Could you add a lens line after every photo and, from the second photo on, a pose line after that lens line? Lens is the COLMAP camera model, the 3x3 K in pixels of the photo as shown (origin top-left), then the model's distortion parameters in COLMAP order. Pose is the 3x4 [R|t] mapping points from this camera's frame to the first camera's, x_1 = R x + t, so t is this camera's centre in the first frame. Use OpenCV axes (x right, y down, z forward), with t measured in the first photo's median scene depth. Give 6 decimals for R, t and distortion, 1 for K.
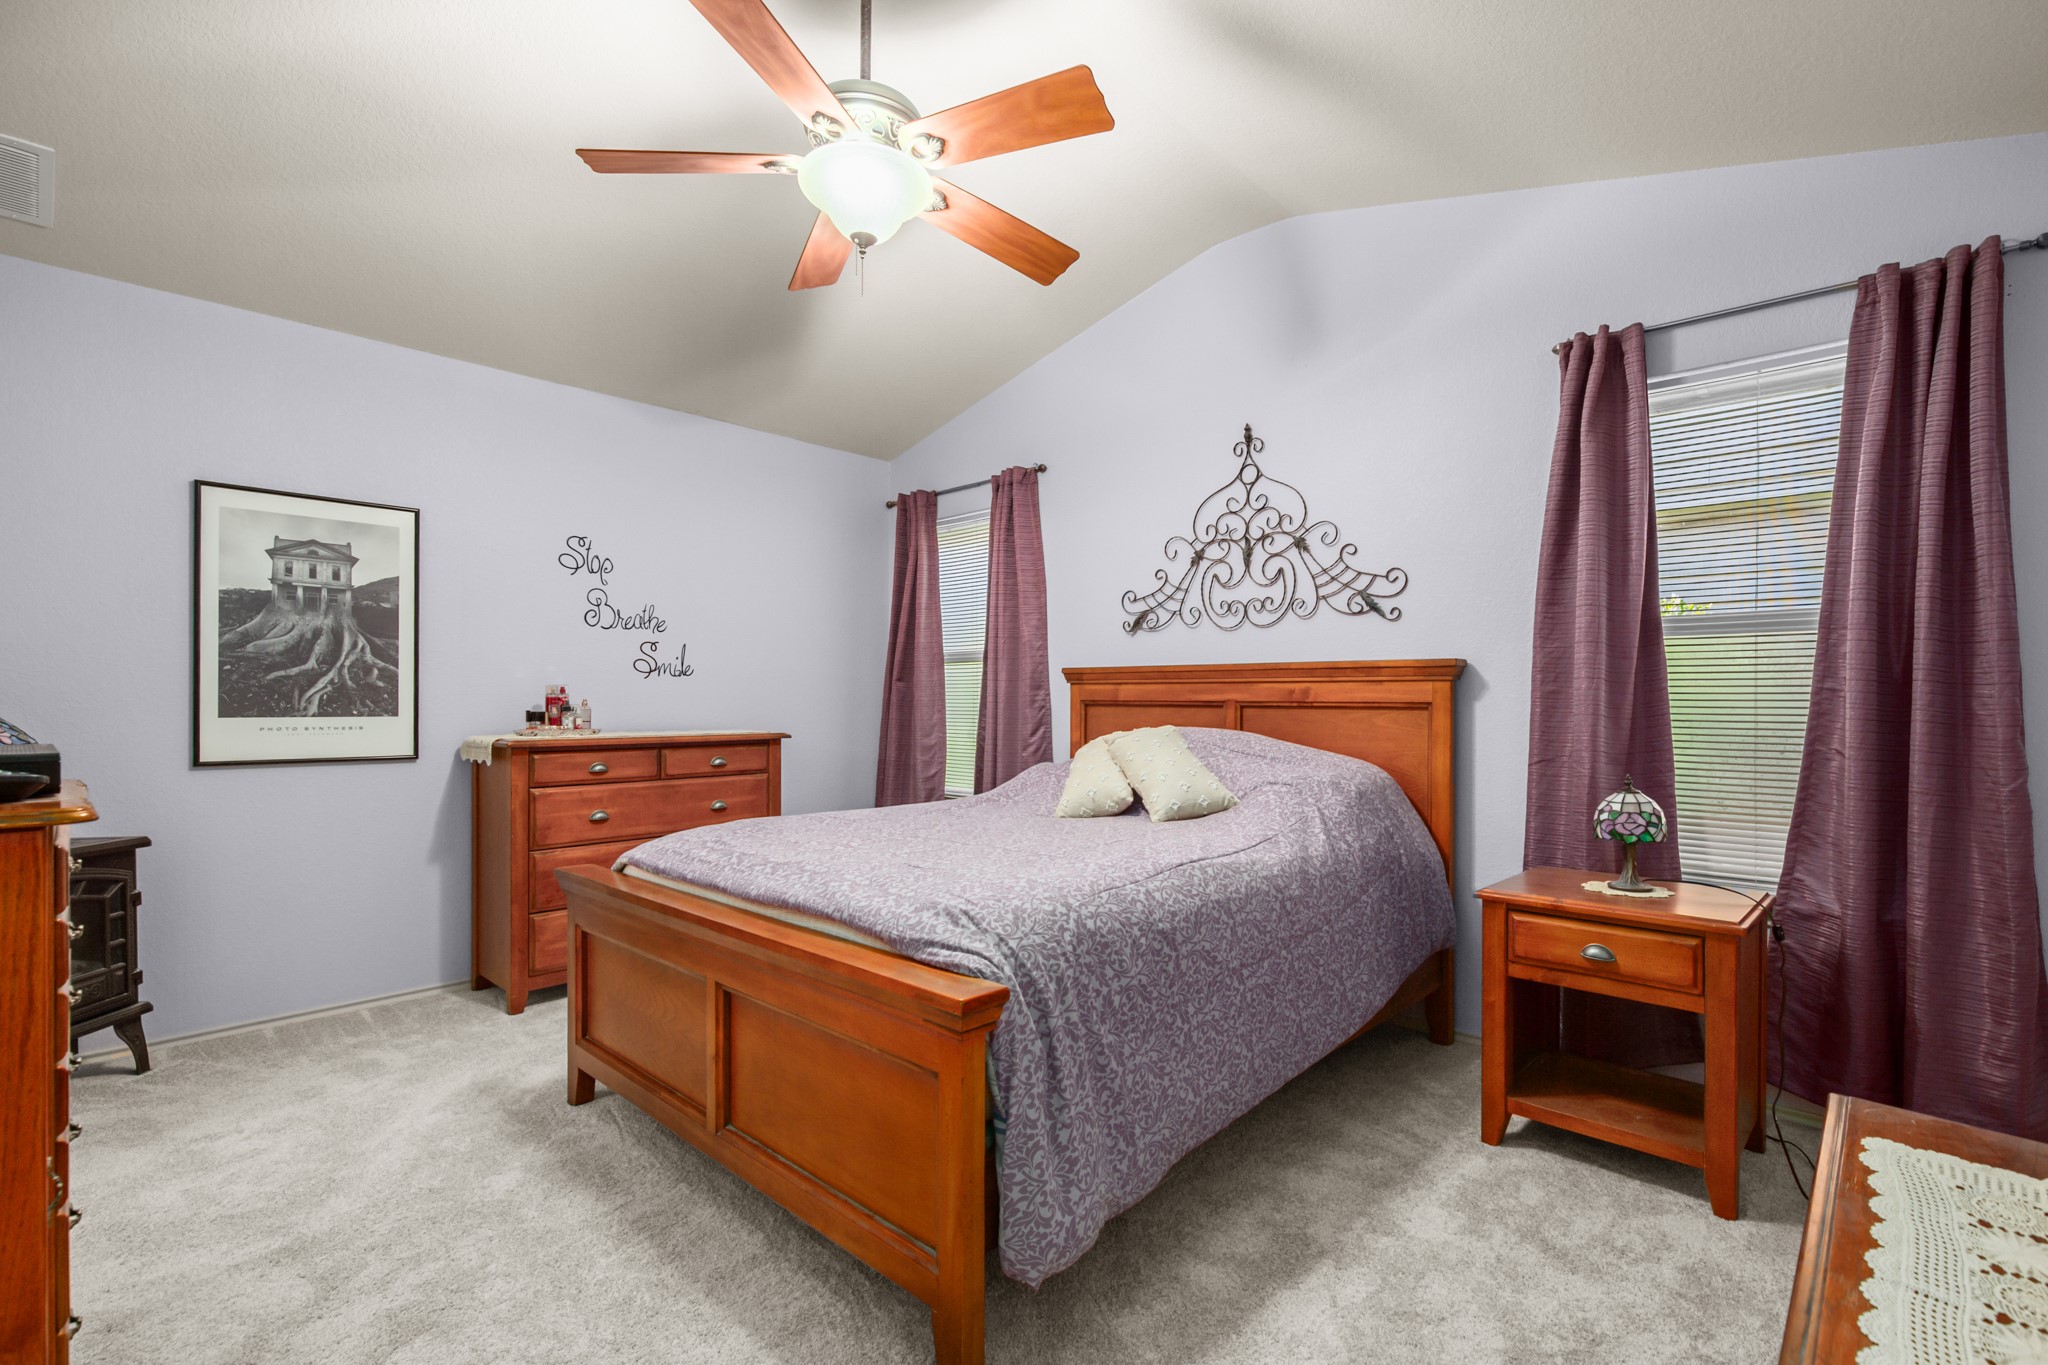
lens RADIAL K [[930.5, 0, 1037.6], [0, 930.5, 694.5], [0, 0, 1]] dist [0.001426, -0.000775]
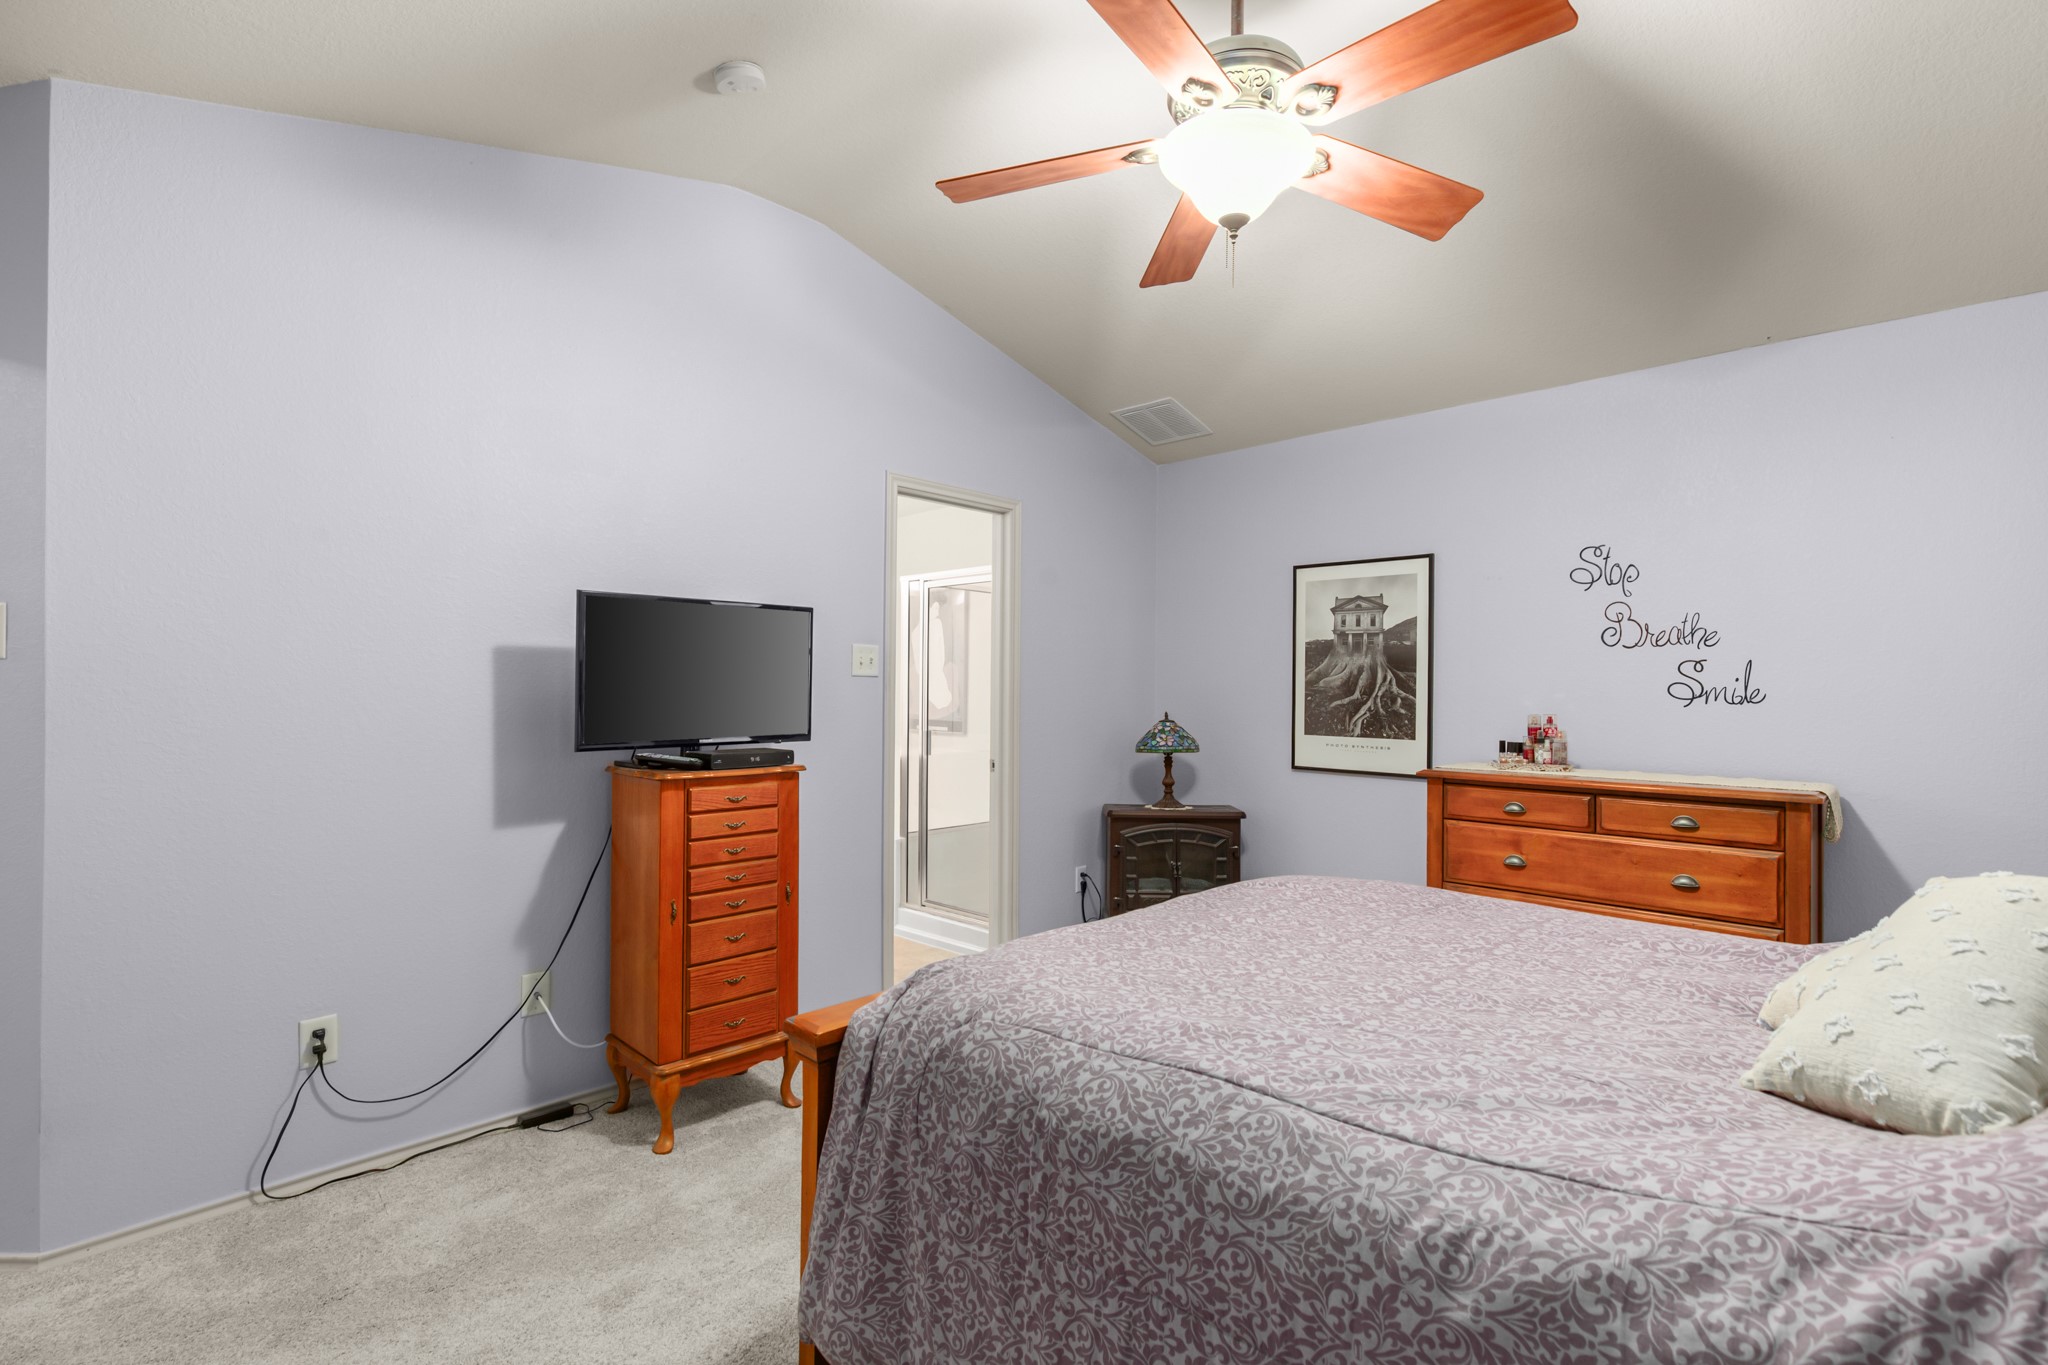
lens RADIAL K [[930.5, 0, 1038.4], [0, 930.5, 684.2], [0, 0, 1]] dist [0.001426, -0.000775]
pose [[-0.002509, -0.008027, -0.999965, 0.470540], [-0.004587, 0.999957, -0.008016, -0.035210], [0.999986, 0.004566, -0.002546, 0.572517]]
